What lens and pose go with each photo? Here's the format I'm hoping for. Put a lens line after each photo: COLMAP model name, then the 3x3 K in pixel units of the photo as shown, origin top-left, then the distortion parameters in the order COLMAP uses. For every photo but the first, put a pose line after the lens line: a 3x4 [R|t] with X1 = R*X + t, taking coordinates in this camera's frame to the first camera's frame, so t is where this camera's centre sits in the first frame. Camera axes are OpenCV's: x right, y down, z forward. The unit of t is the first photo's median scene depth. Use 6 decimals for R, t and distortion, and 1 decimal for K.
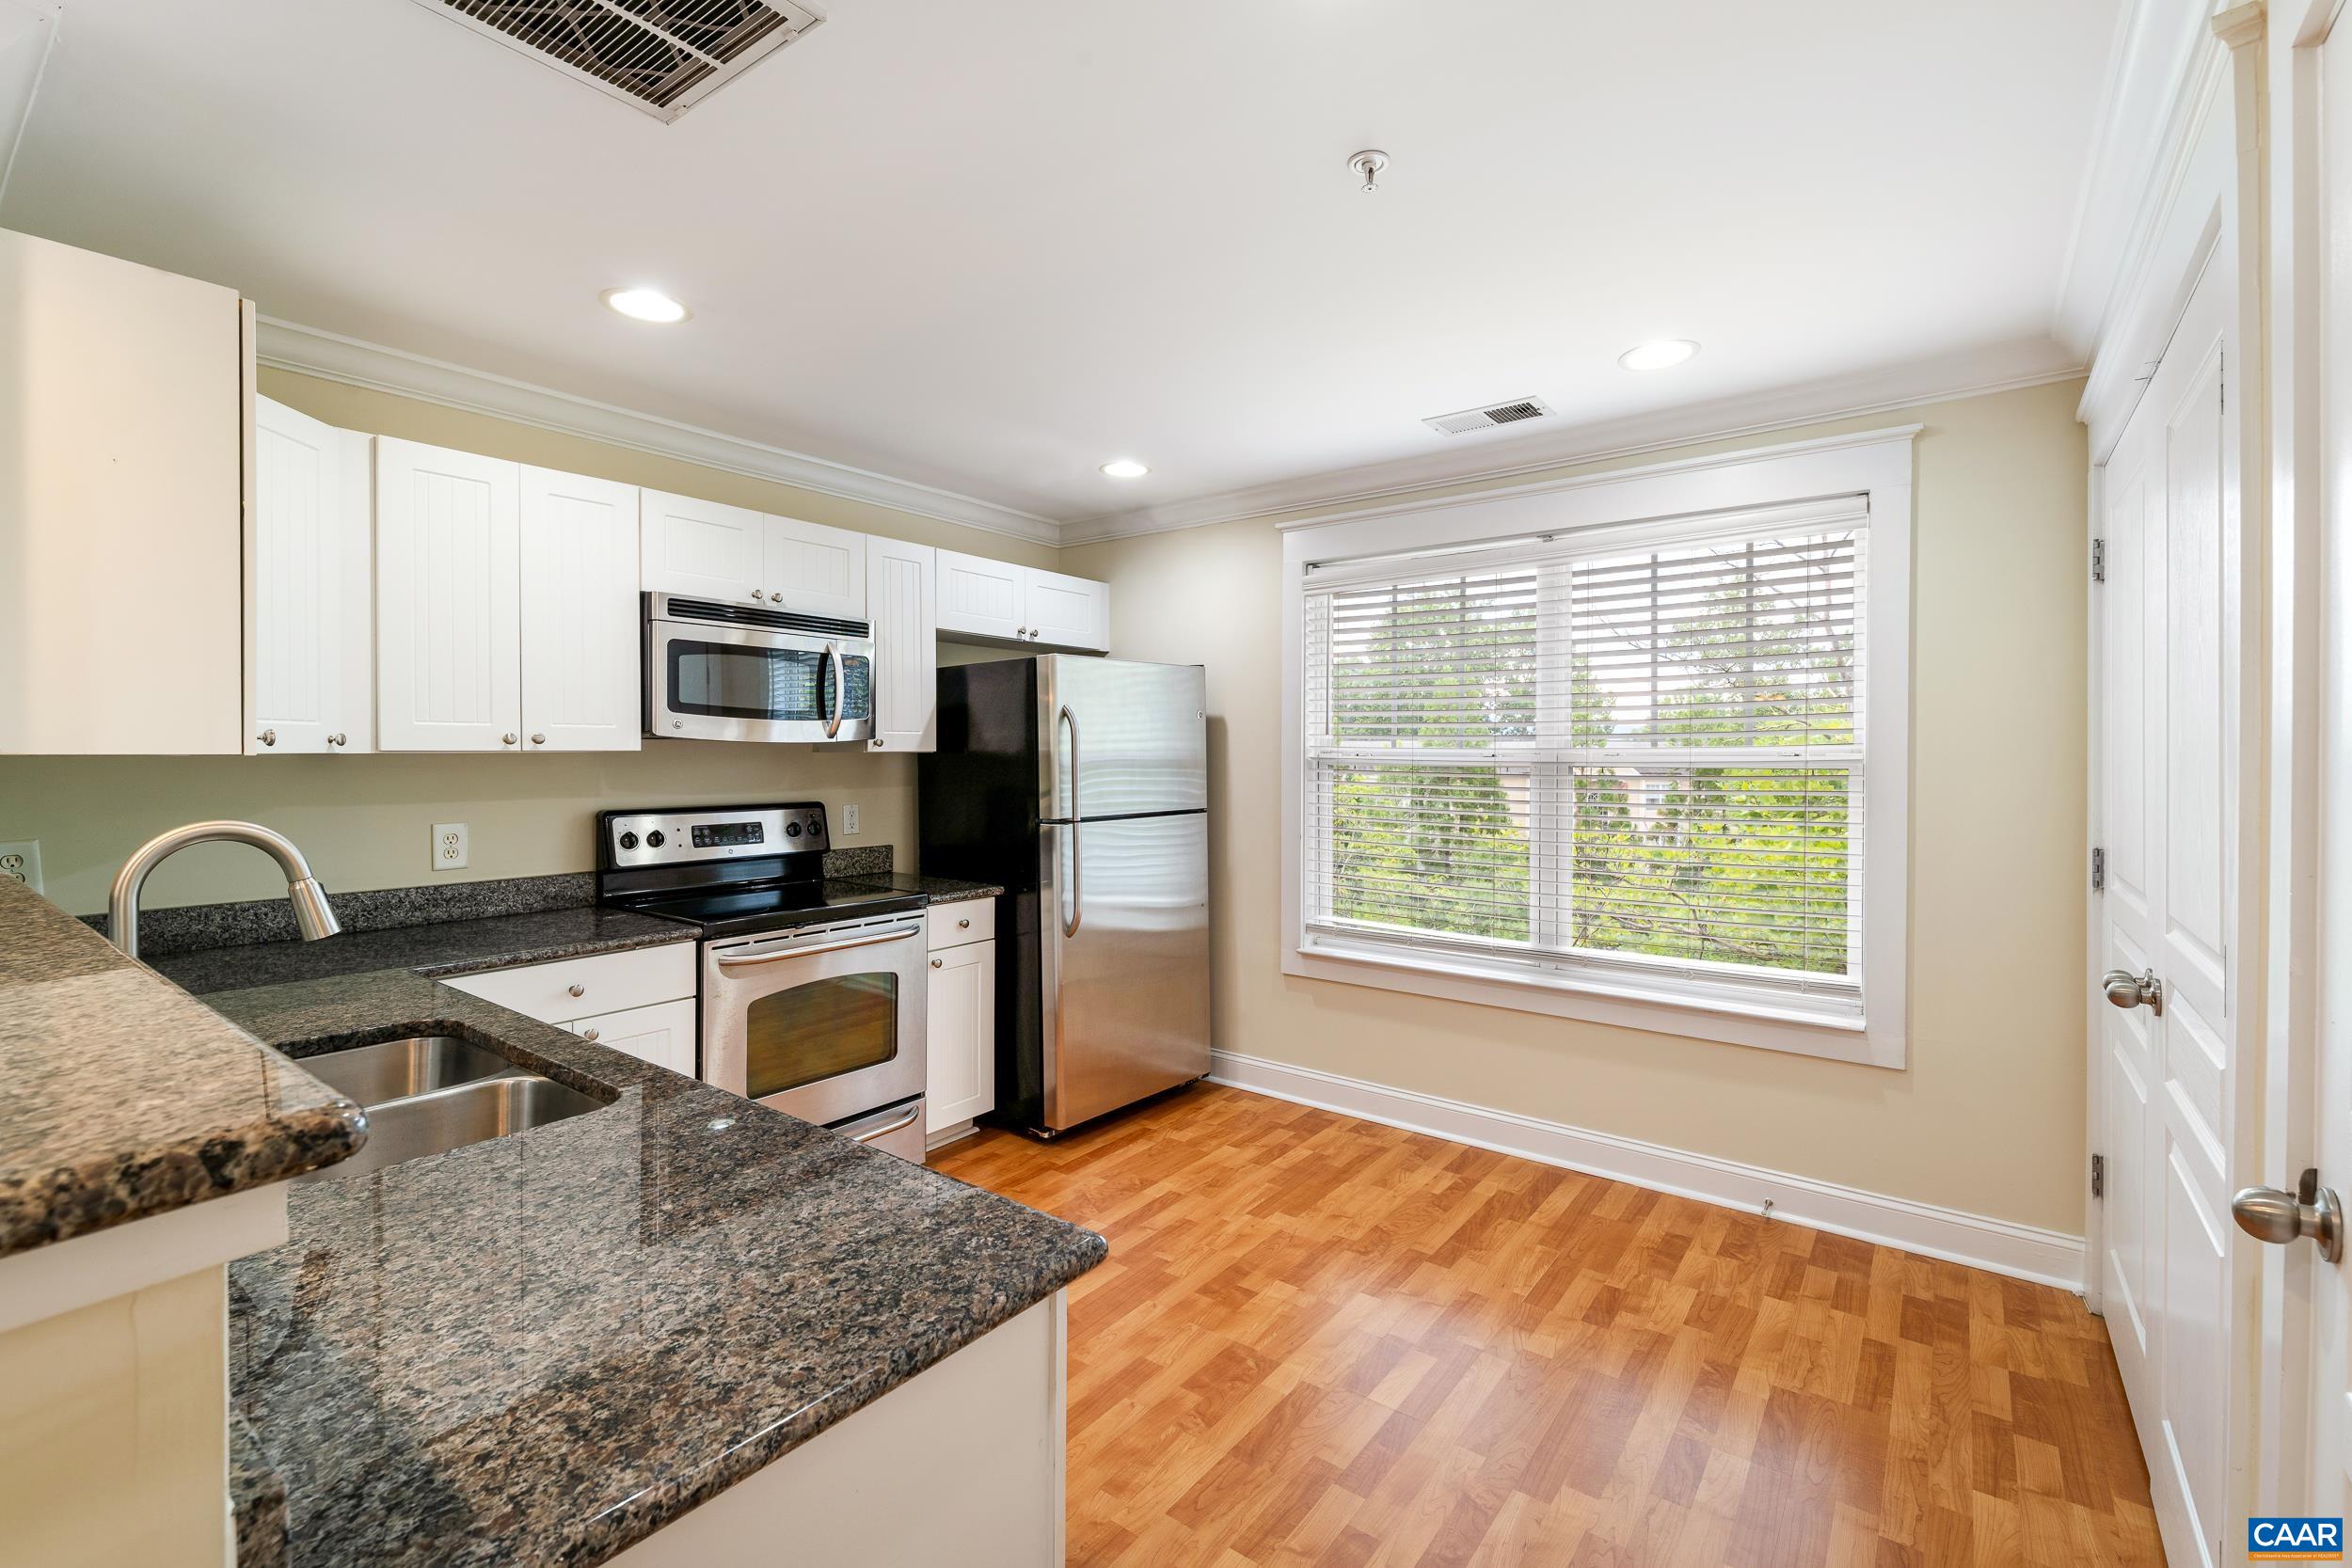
lens RADIAL K [[1016.2, 0, 1168.6], [0, 1016.2, 753.6], [0, 0, 1]] dist [0.005313, -0.006532]
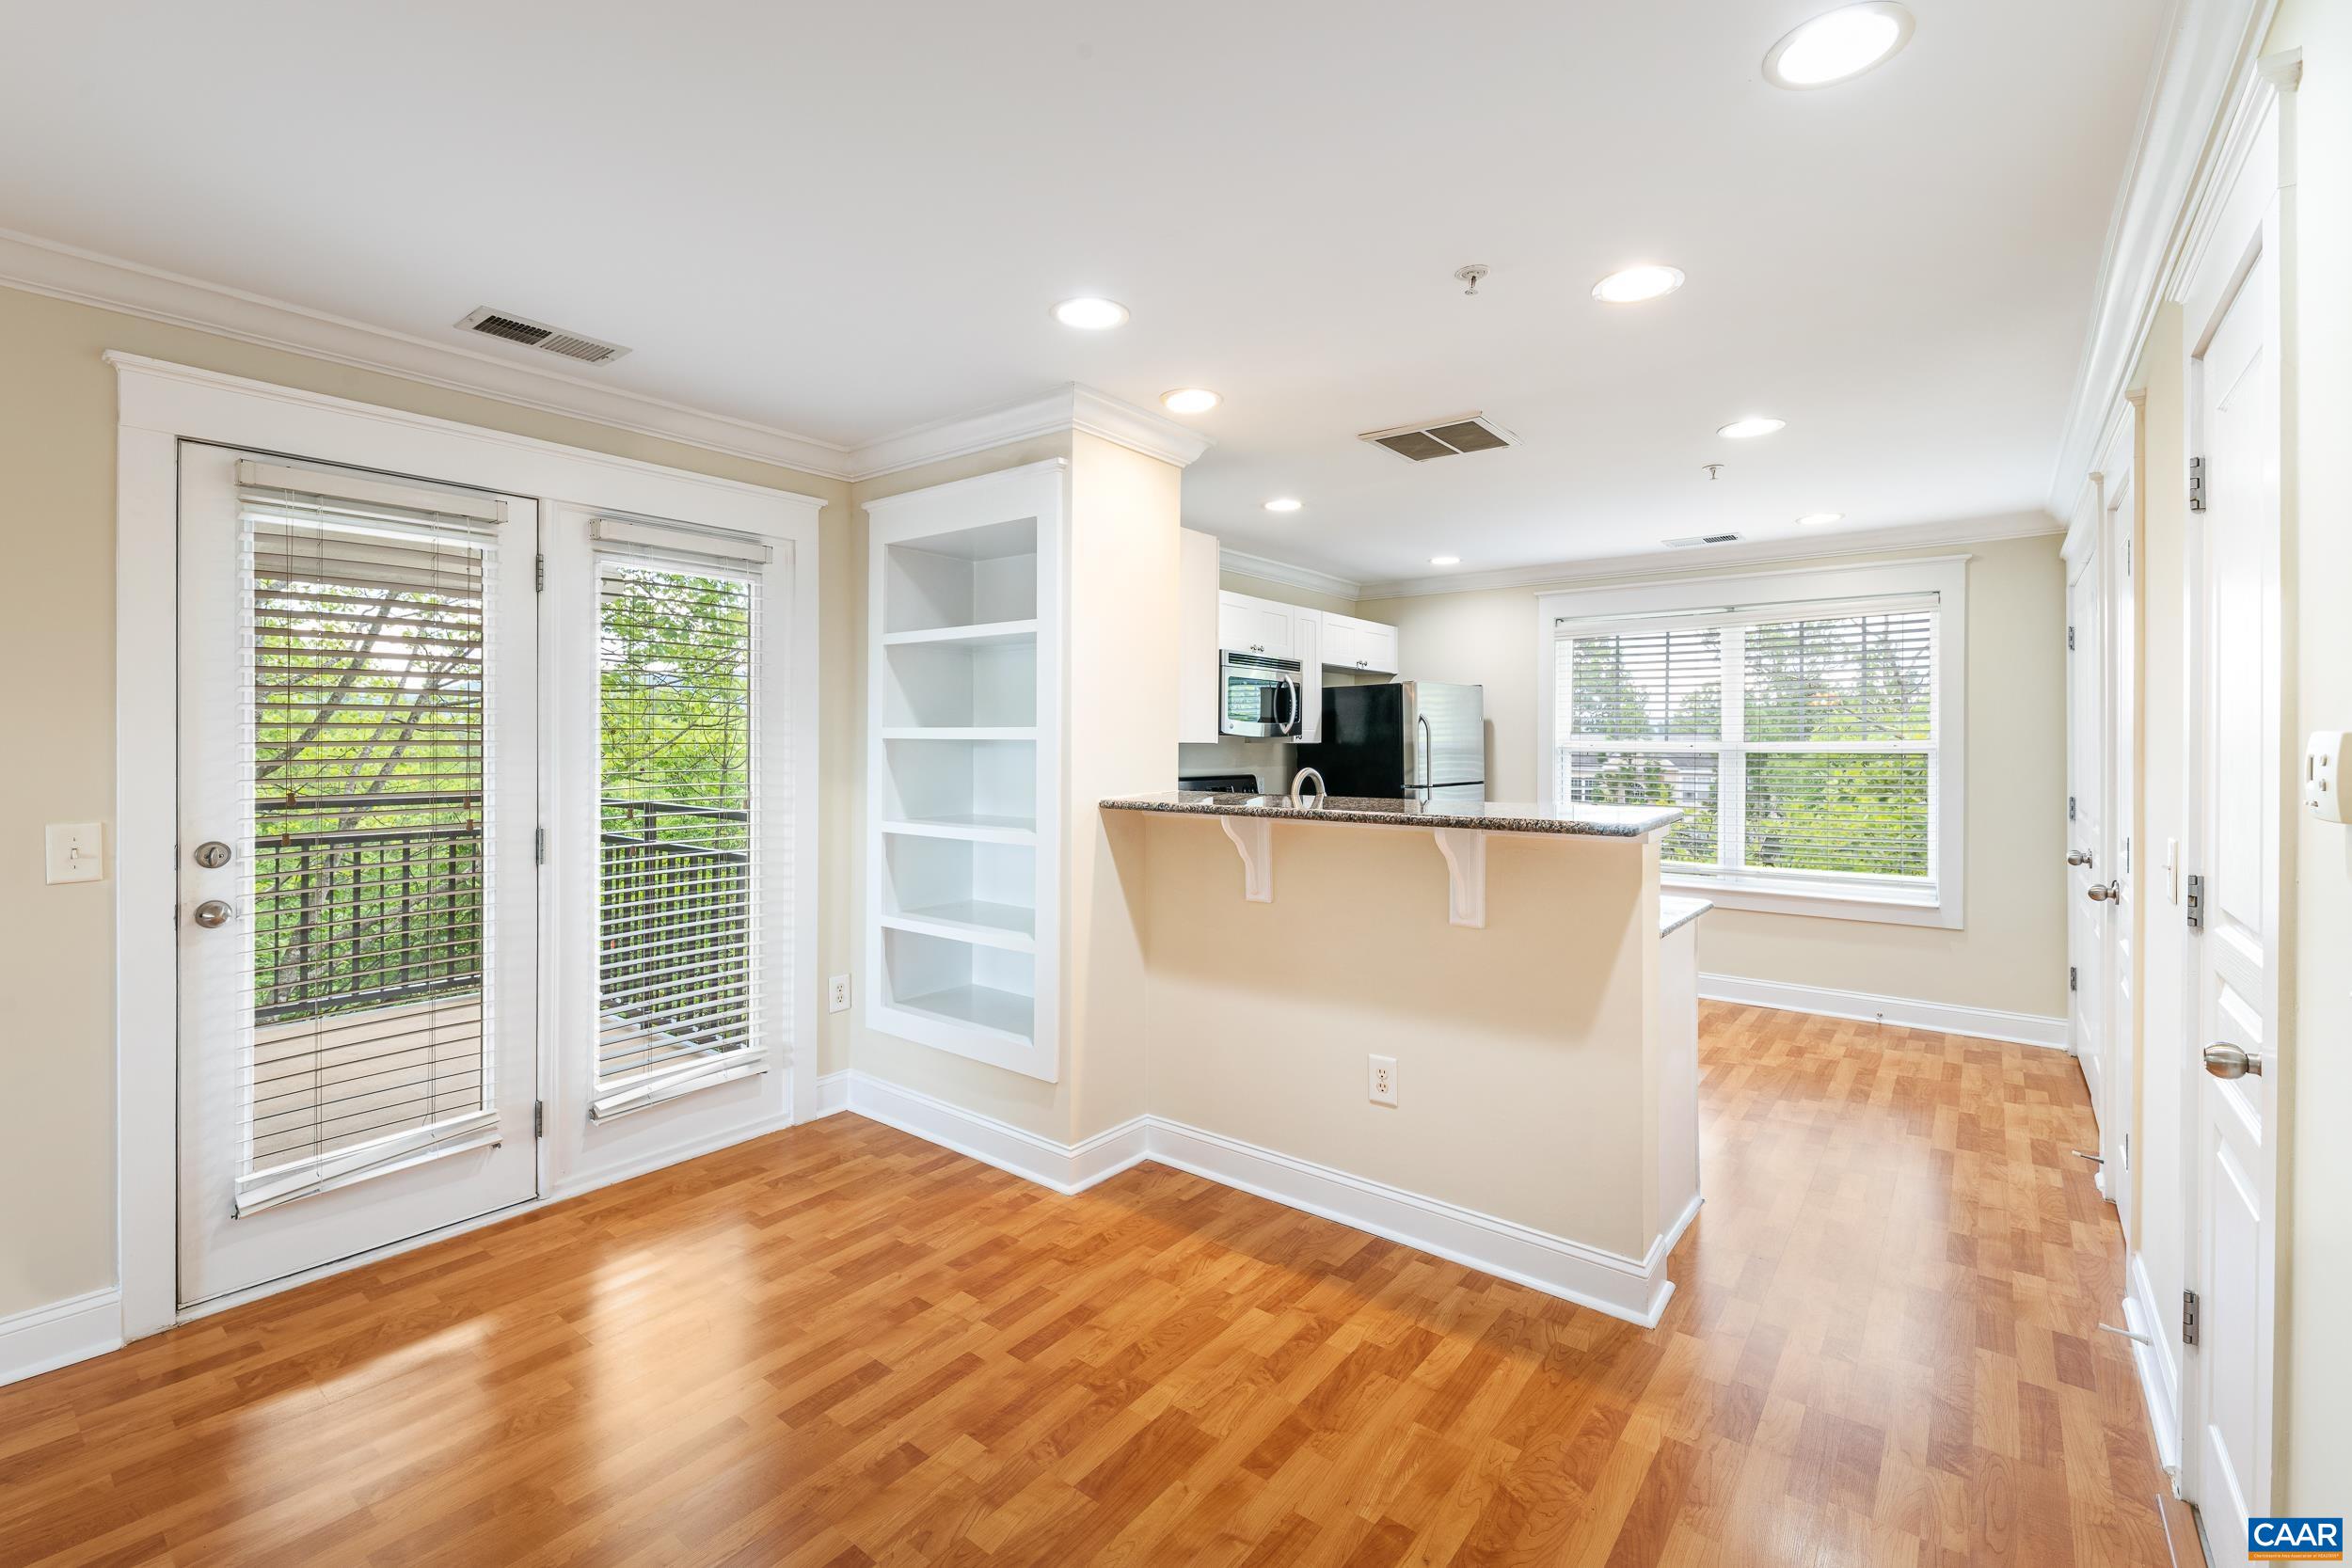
lens RADIAL K [[1020.4, 0, 1175.9], [0, 1020.4, 735.8], [0, 0, 1]] dist [0.004339, -0.000706]
pose [[0.999874, 0.002266, -0.015712, -0.509248], [-0.002421, 0.999948, -0.009869, 0.003855], [0.015689, 0.009905, 0.999828, -0.660796]]
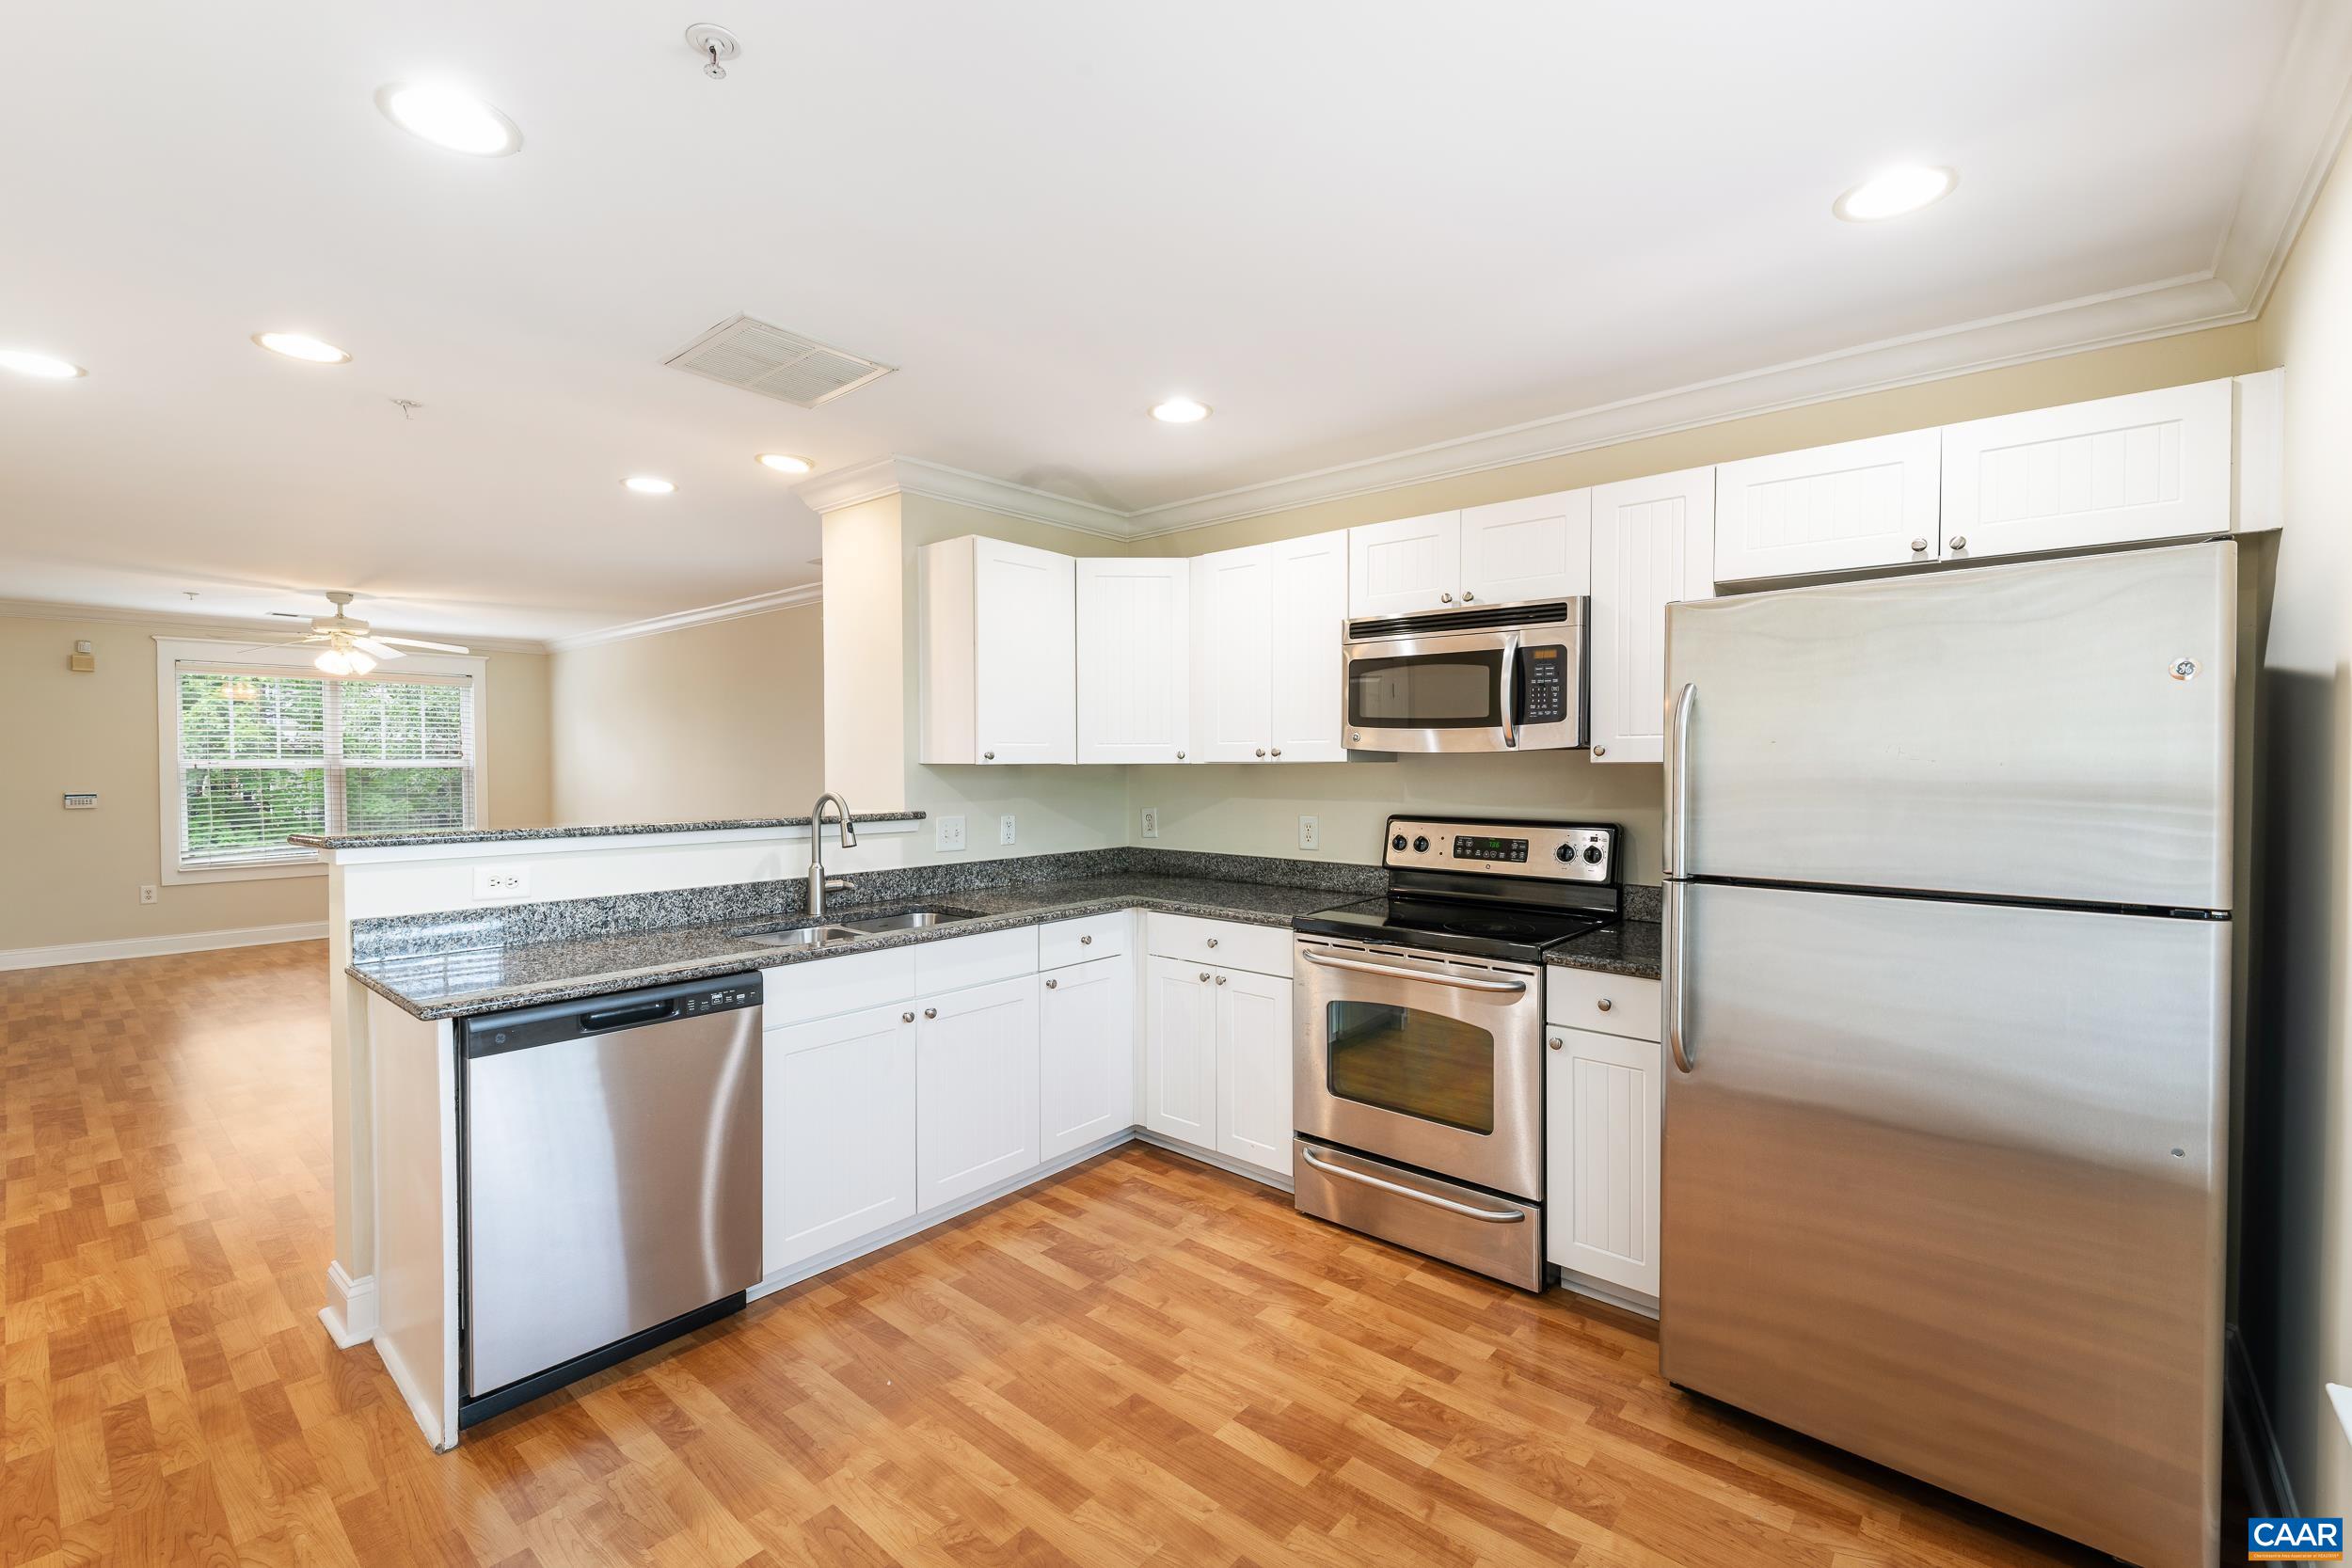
lens RADIAL K [[1013.0, 0, 1176.0], [0, 1013.0, 784.0], [0, 0, 1]] dist [0.012387, -0.007509]
pose [[-0.059806, 0.023038, -0.997944, 0.572636], [-0.001828, 0.999729, 0.023188, -0.003507], [0.998208, 0.003211, -0.059747, 0.815176]]
